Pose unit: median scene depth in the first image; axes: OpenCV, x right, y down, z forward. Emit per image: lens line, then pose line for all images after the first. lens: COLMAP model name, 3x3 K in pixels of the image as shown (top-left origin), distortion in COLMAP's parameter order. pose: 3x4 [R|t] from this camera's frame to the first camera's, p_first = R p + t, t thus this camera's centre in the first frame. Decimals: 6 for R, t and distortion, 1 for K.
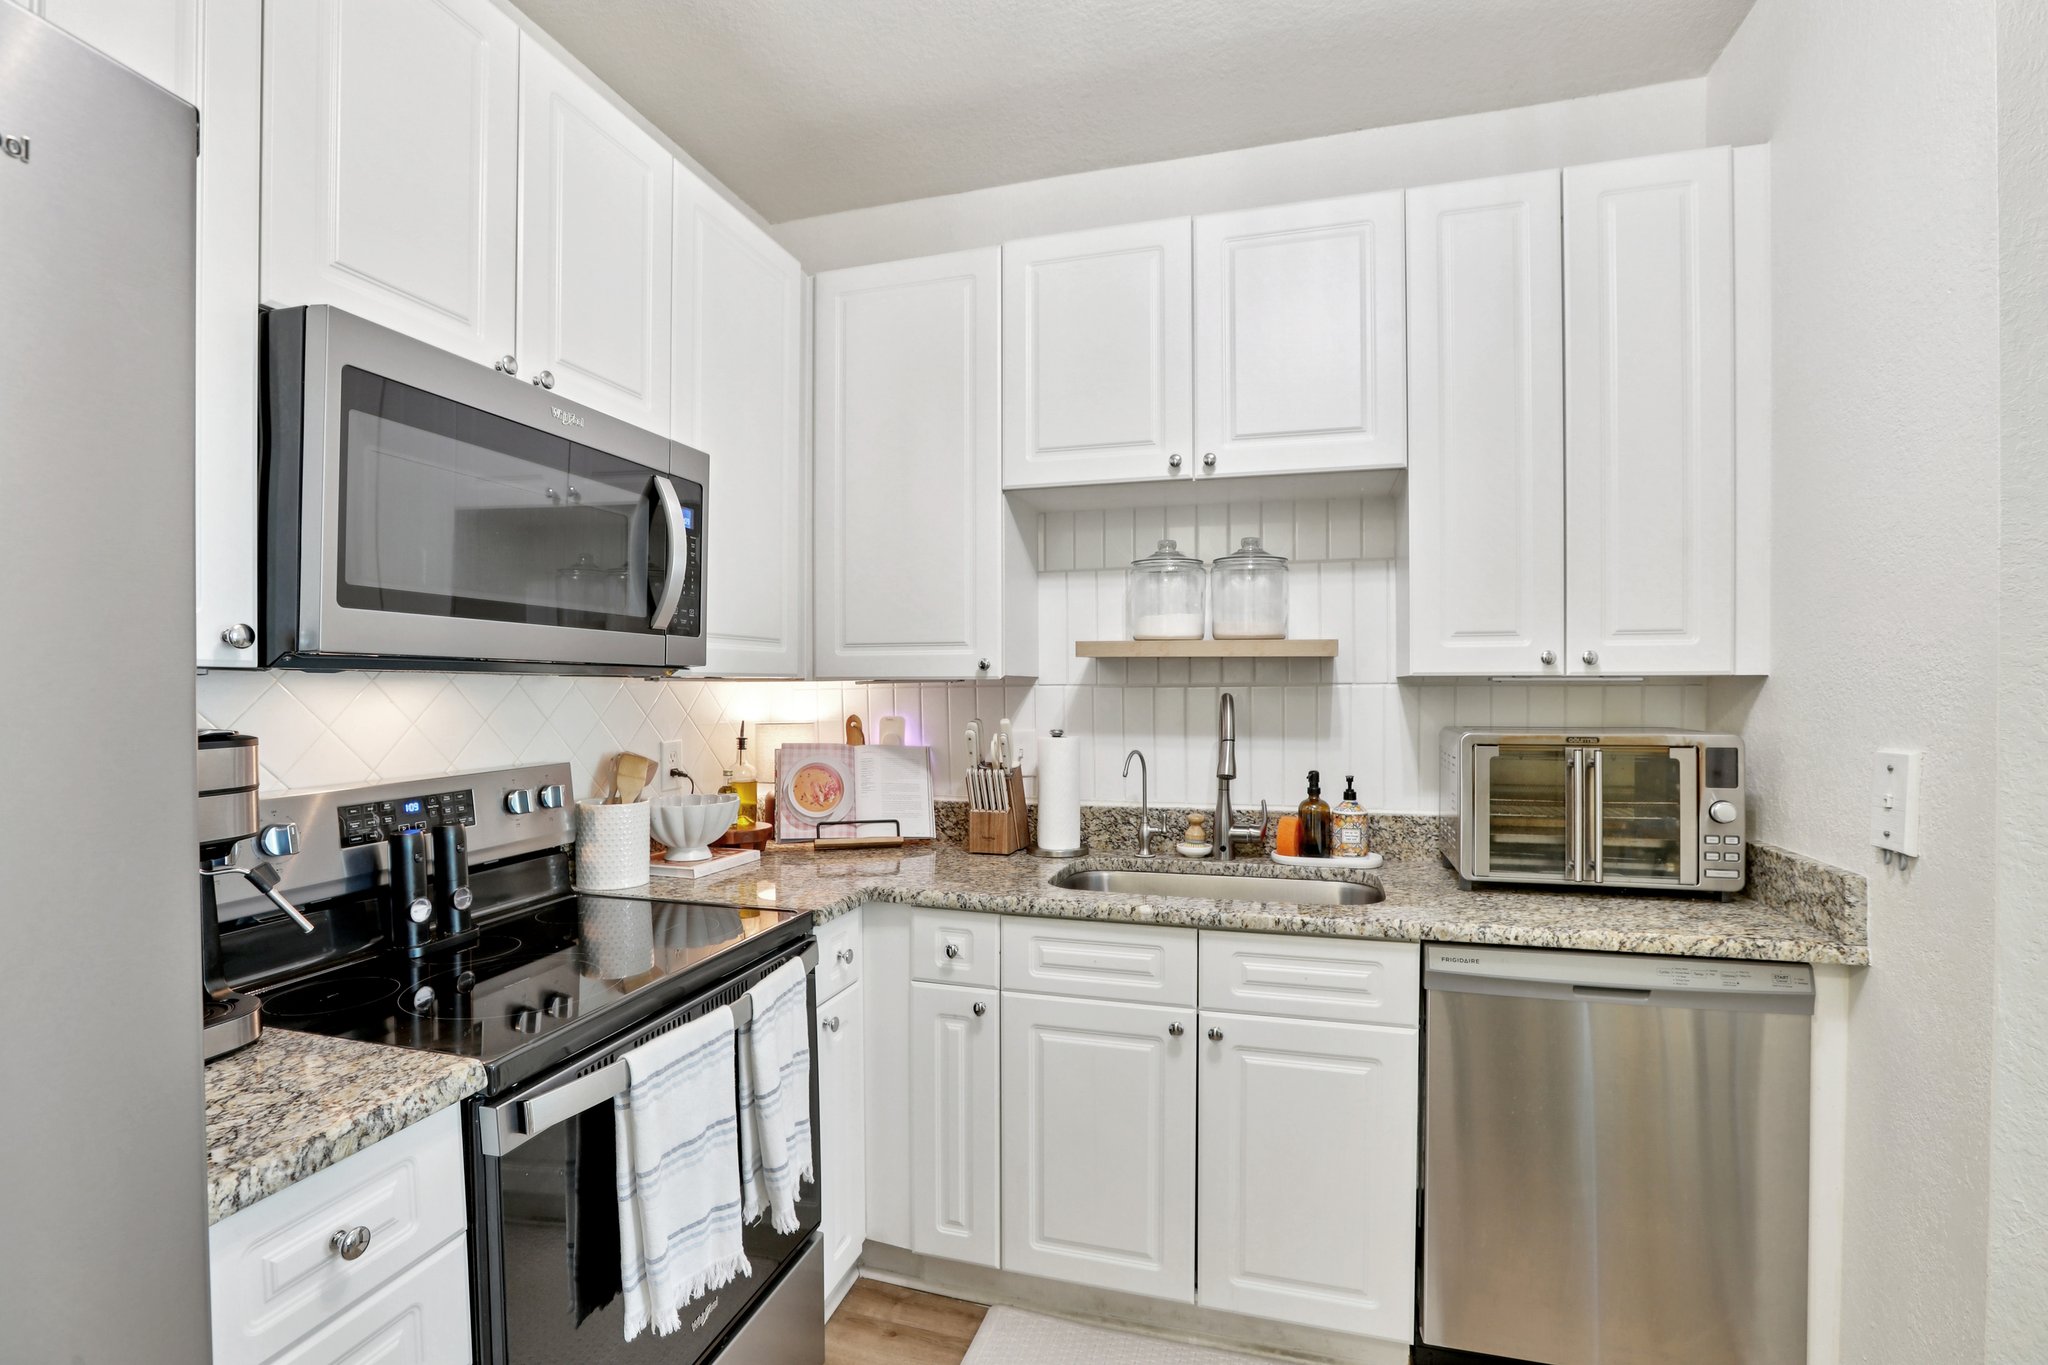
lens RADIAL K [[939.5, 0, 1016.9], [0, 939.5, 704.4], [0, 0, 1]] dist [-0.052172, 0.023960]
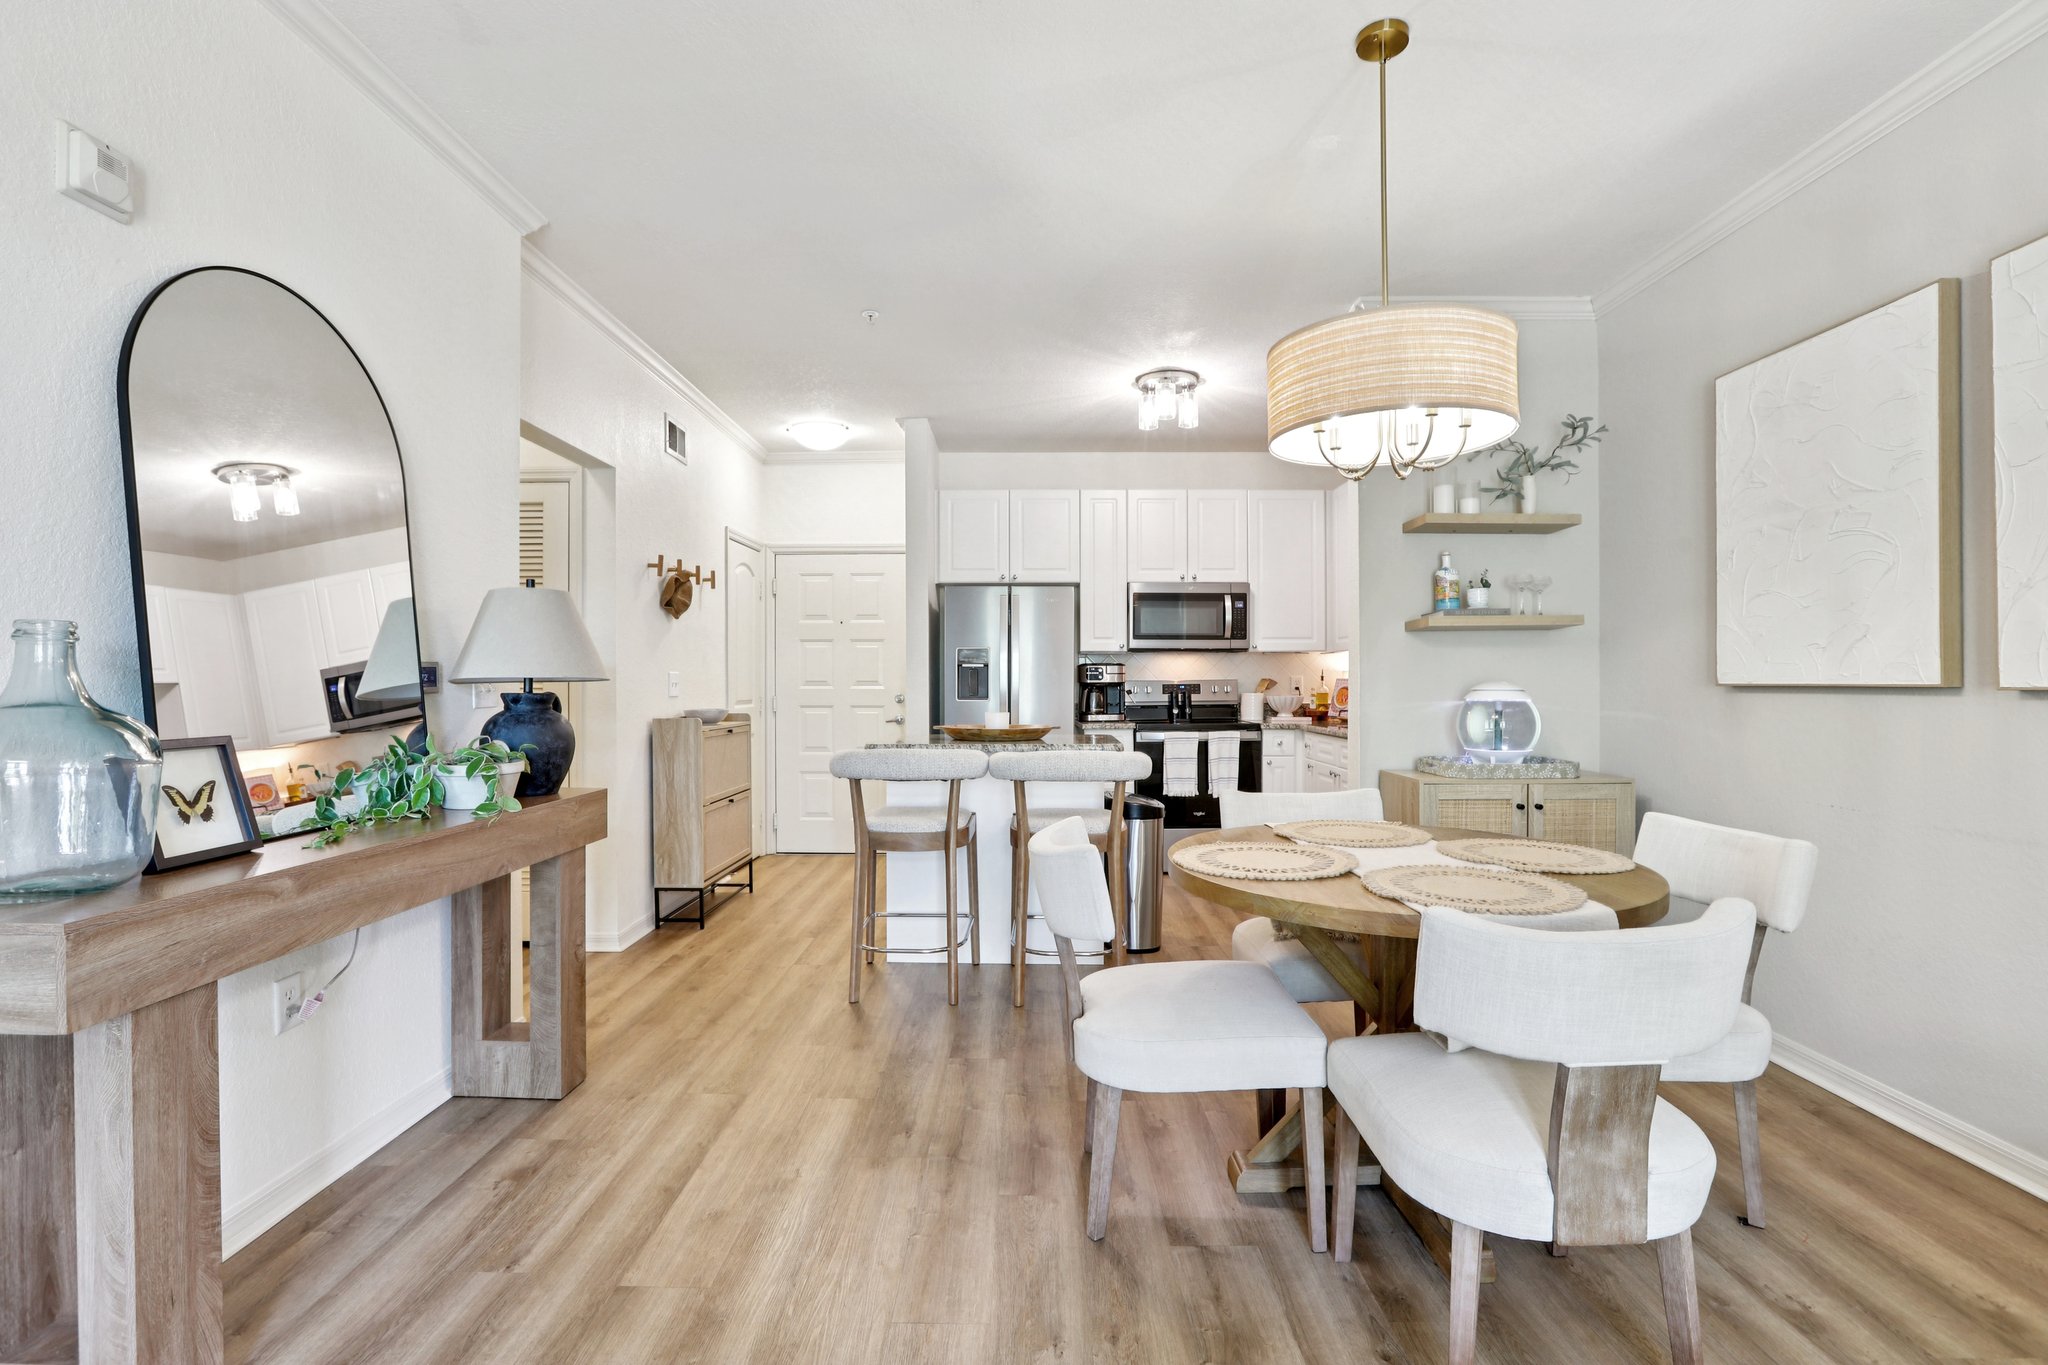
lens RADIAL K [[939.0, 0, 1021.8], [0, 939.0, 685.3], [0, 0, 1]] dist [-0.058712, 0.024413]
pose [[0.282076, 0.004361, -0.959382, 2.157574], [-0.016314, 0.999867, -0.000251, 0.084817], [0.959253, 0.015722, 0.282110, -0.562497]]
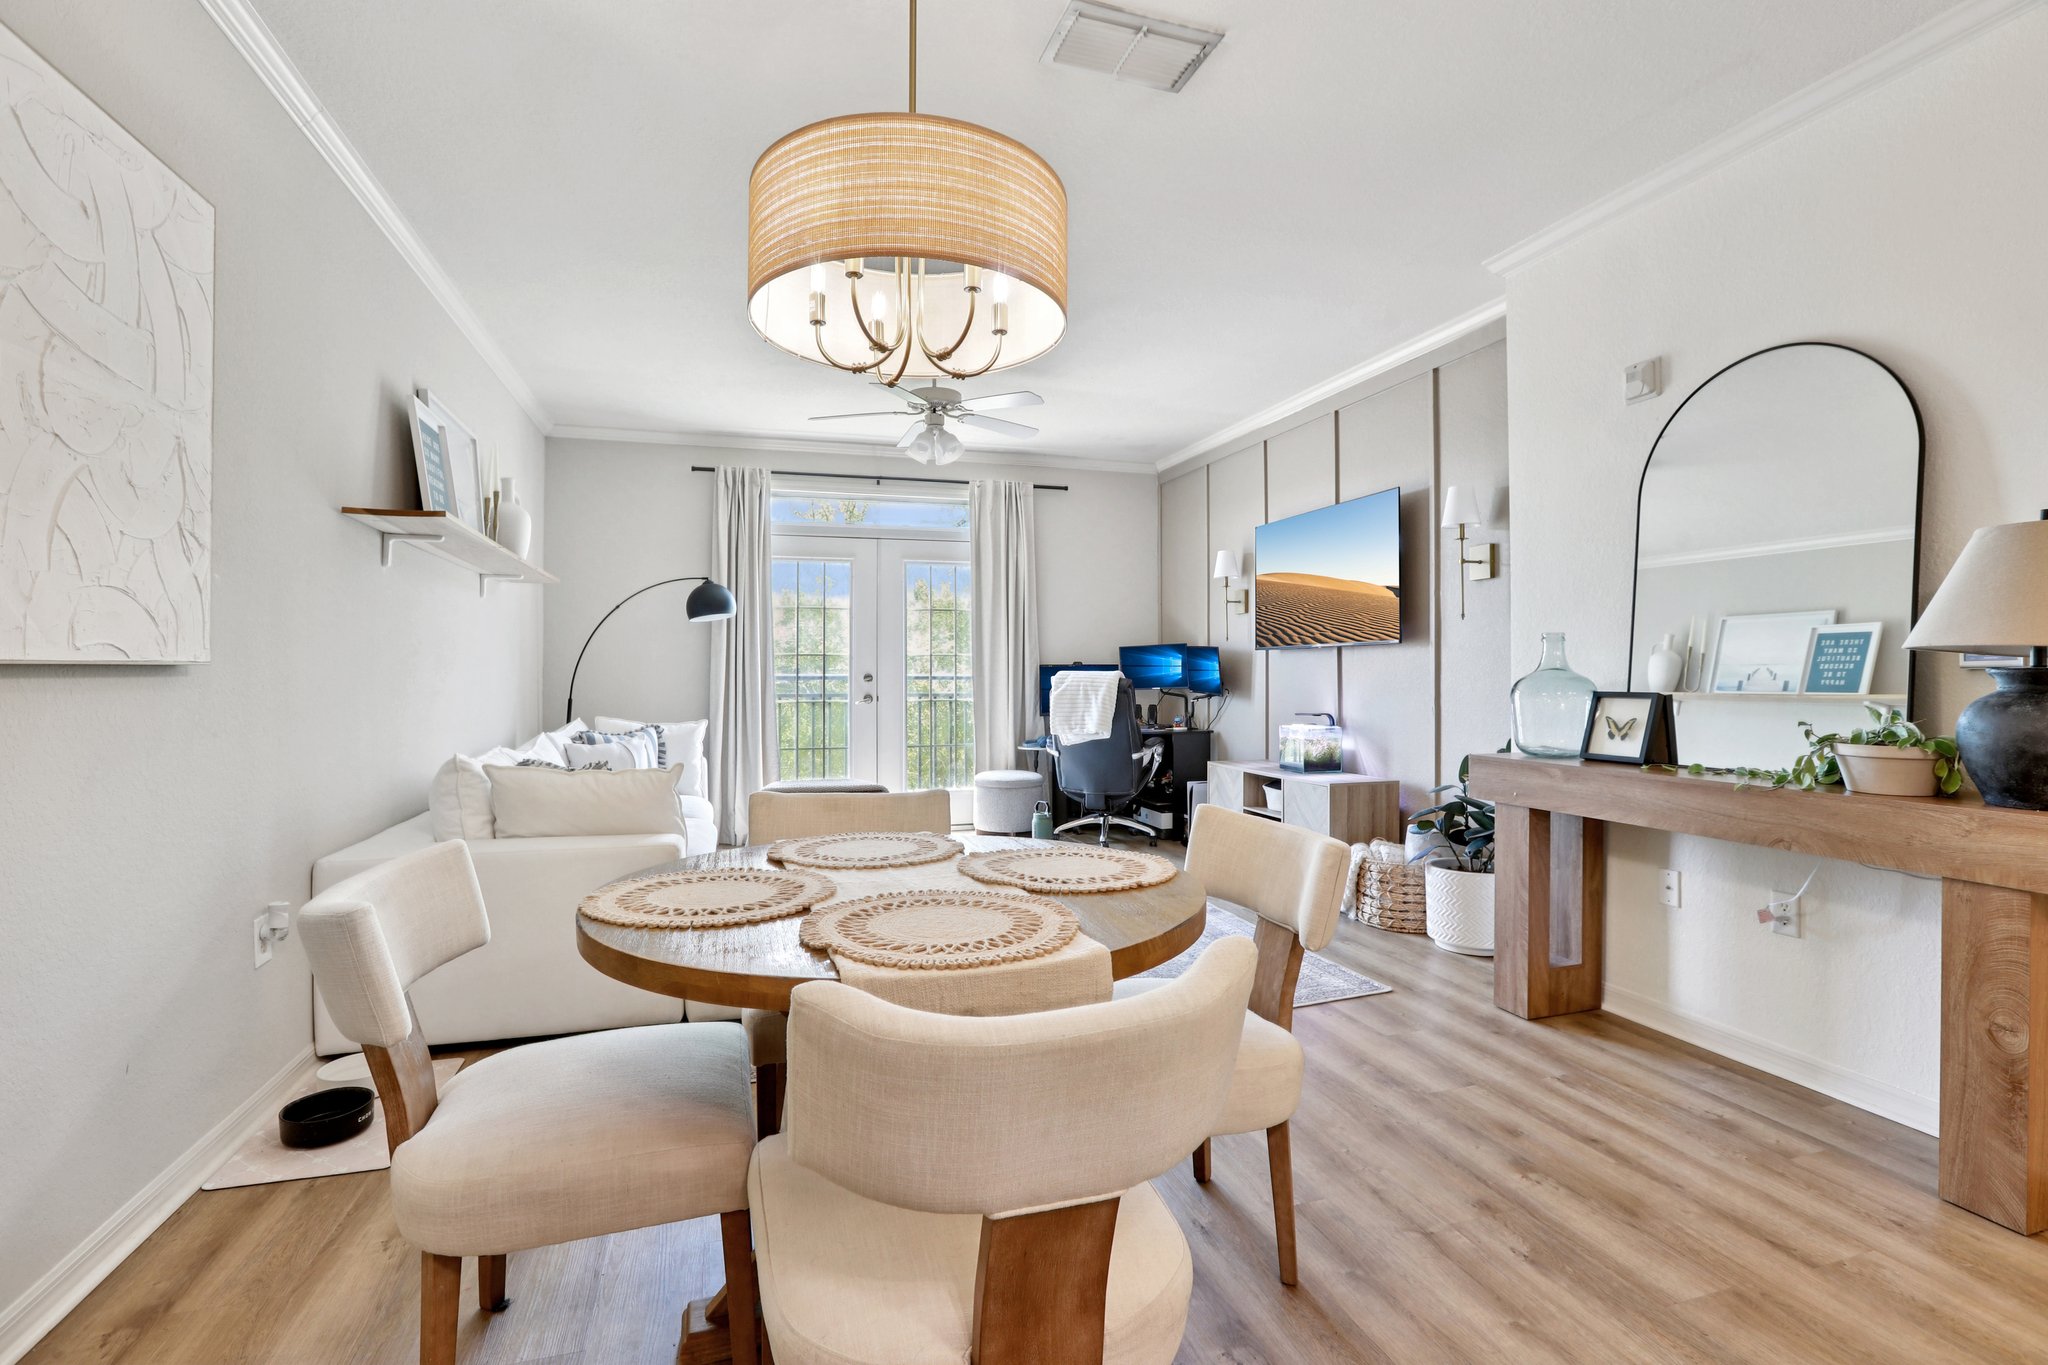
lens RADIAL K [[927.2, 0, 1021.4], [0, 927.2, 684.8], [0, 0, 1]] dist [-0.052138, 0.019019]
pose [[-0.560760, -0.008401, 0.827936, 0.604863], [0.016659, 0.999632, 0.021426, 0.086698], [-0.827811, 0.025808, -0.560414, 0.467950]]
